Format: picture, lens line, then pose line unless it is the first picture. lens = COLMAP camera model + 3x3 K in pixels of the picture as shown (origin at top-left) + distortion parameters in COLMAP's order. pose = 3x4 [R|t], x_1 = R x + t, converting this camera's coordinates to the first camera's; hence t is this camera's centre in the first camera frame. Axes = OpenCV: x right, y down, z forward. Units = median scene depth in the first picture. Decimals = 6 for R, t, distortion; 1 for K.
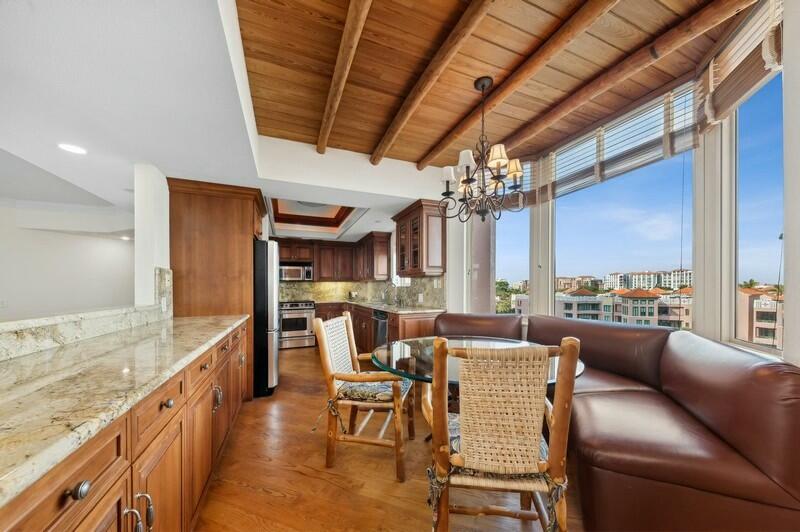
lens RADIAL K [[281.5, 0, 404.9], [0, 281.5, 288.7], [0, 0, 1]] dist [0.000900, -0.000561]
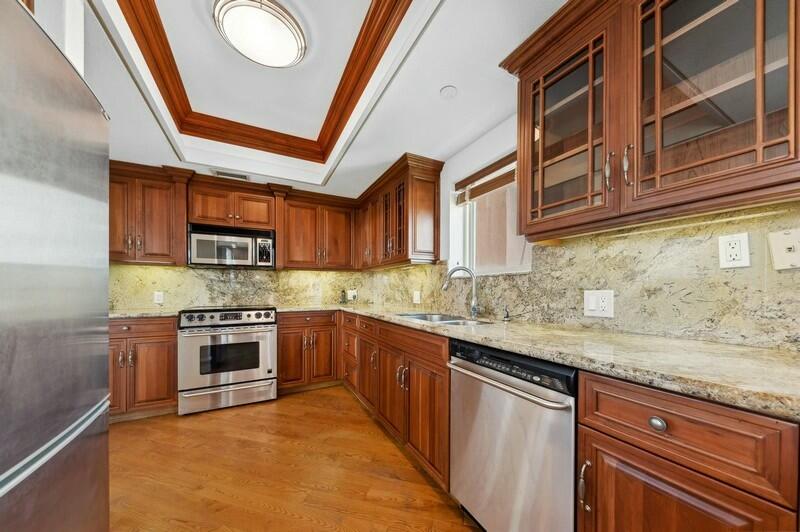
lens RADIAL K [[281.5, 0, 400.3], [0, 281.5, 293.3], [0, 0, 1]] dist [0.000900, -0.000561]
pose [[0.997399, 0.005998, 0.071827, -0.143825], [-0.006622, 0.999942, 0.008455, 0.014097], [-0.071772, -0.008909, 0.997381, 0.506027]]
